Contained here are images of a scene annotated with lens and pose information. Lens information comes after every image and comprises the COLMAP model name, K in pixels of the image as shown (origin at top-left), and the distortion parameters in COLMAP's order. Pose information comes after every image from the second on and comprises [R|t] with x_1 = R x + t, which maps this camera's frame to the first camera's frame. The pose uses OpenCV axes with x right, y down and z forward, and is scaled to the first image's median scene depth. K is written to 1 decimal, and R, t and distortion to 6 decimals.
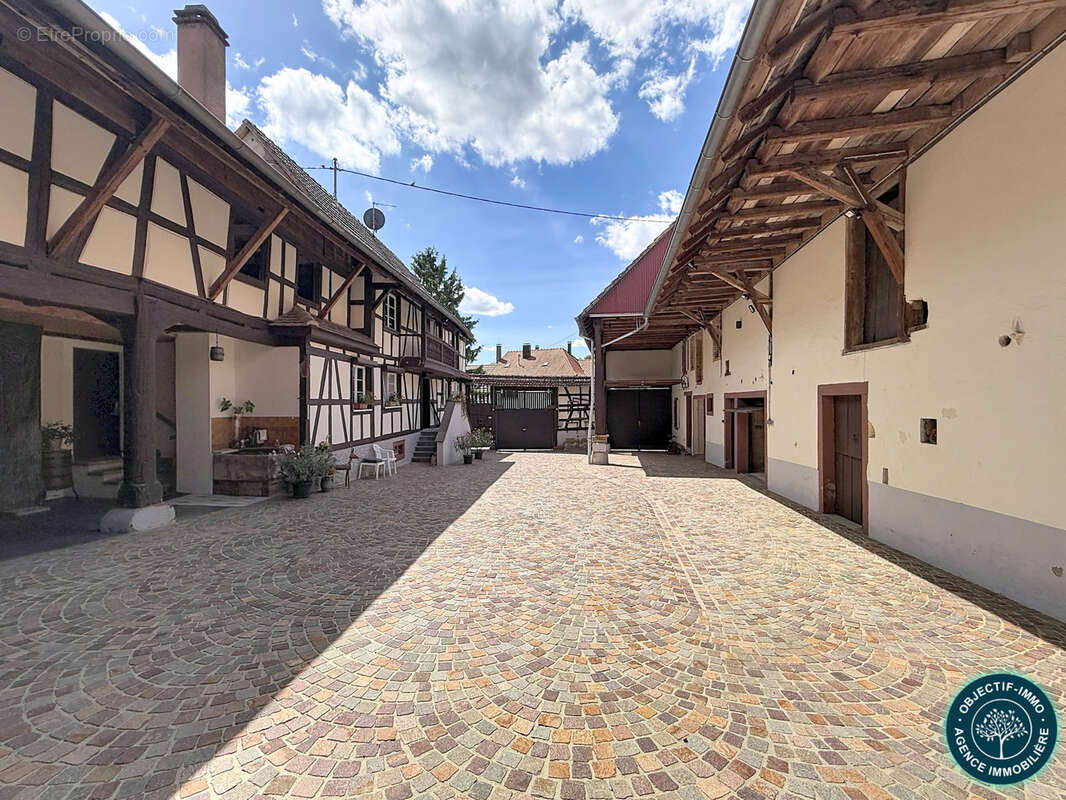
lens RADIAL K [[432.6, 0, 532.9], [0, 432.6, 404.2], [0, 0, 1]] dist [0.000454, -0.000086]
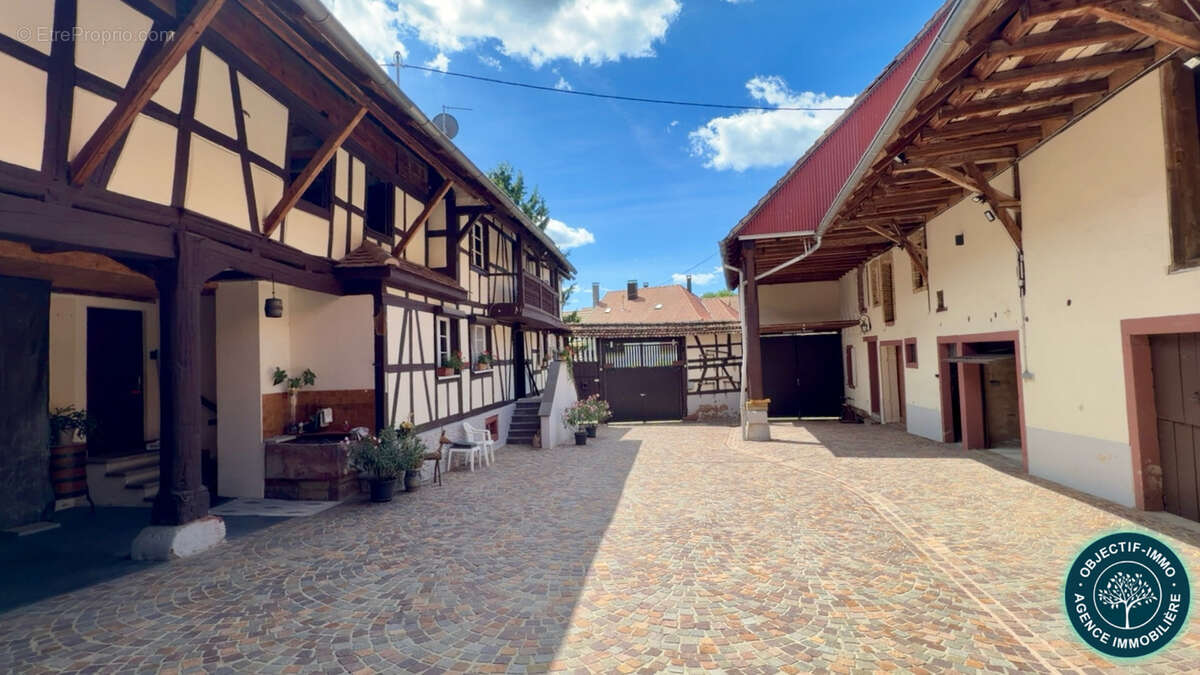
lens RADIAL K [[564.8, 0, 600.0], [0, 564.8, 337.5], [0, 0, 1]] dist [0.000335, -0.000661]
pose [[0.997683, -0.035476, -0.058050, -0.095663], [0.033089, 0.998588, -0.041568, -0.005851], [0.059443, 0.039551, 0.997448, 0.059218]]
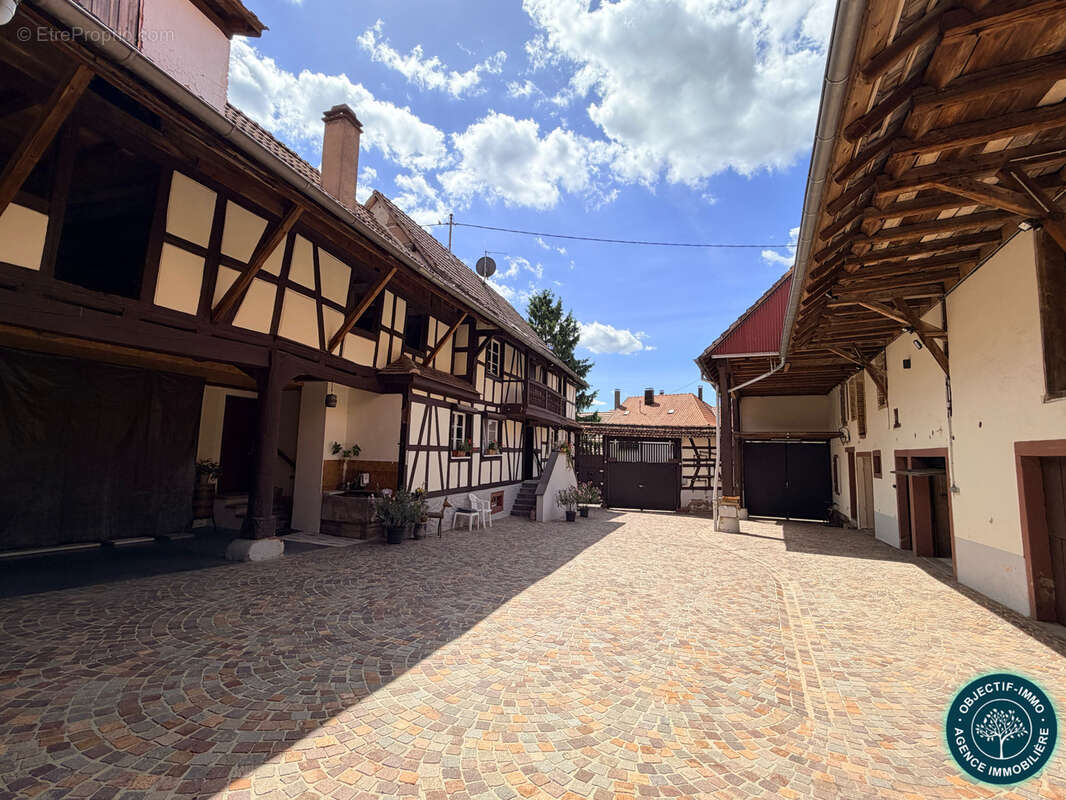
lens RADIAL K [[482.5, 0, 533.0], [0, 482.5, 400.0], [0, 0, 1]] dist [-0.000443, 0.000178]
pose [[0.966351, -0.000044, -0.257226, 0.057311], [-0.029524, 0.993372, -0.111089, 0.001072], [0.255526, 0.114946, 0.959945, -0.026712]]
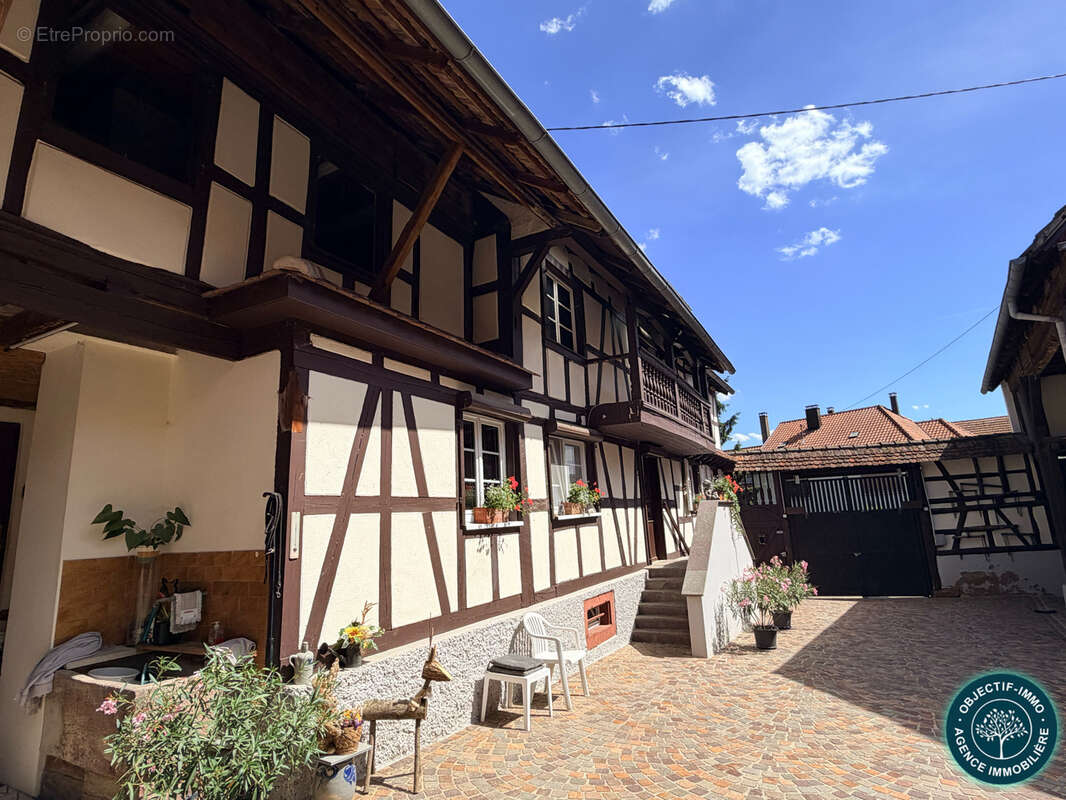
lens RADIAL K [[566.0, 0, 533.0], [0, 566.0, 400.0], [0, 0, 1]] dist [0.003644, 0.001047]
pose [[0.895948, -0.133958, -0.423477, -0.154134], [0.046385, 0.976441, -0.210739, 0.016432], [0.441730, 0.169168, 0.881054, 0.664544]]
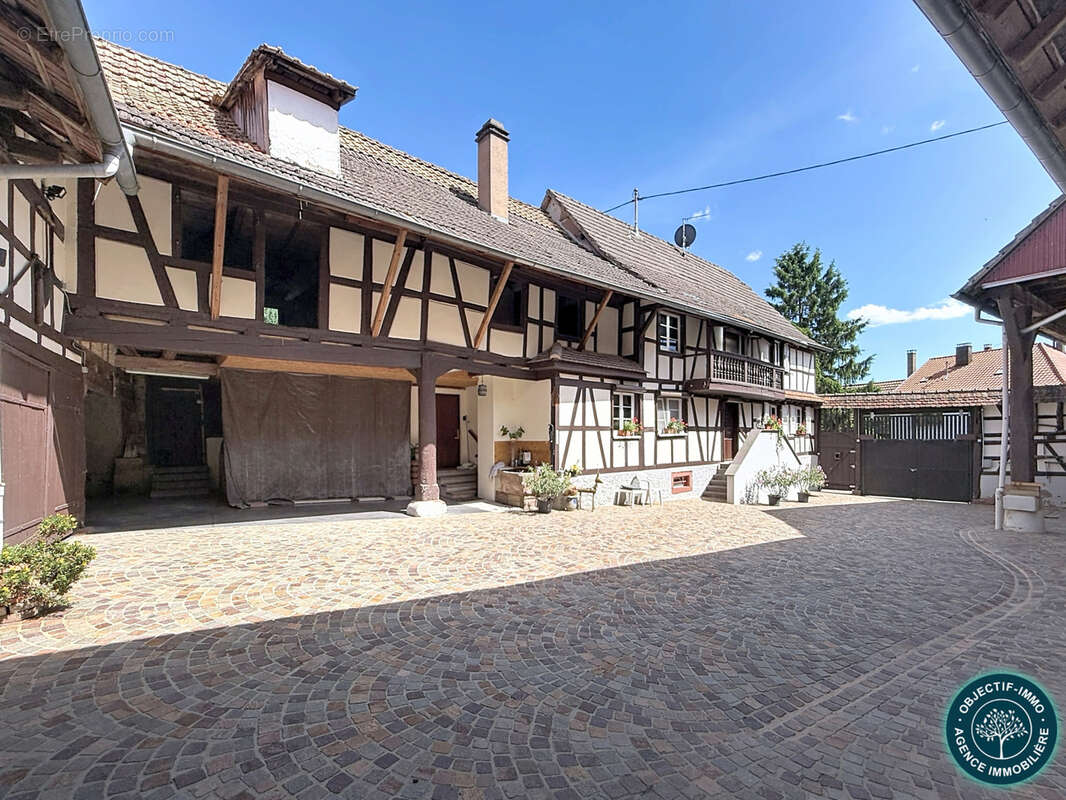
lens RADIAL K [[468.2, 0, 532.6], [0, 468.2, 437.3], [0, 0, 1]] dist [-0.001842, 0.000310]
pose [[0.686861, 0.002430, -0.726785, 0.302076], [-0.000766, 0.999996, 0.002620, 0.015083], [0.726789, -0.001242, 0.686860, 0.125638]]
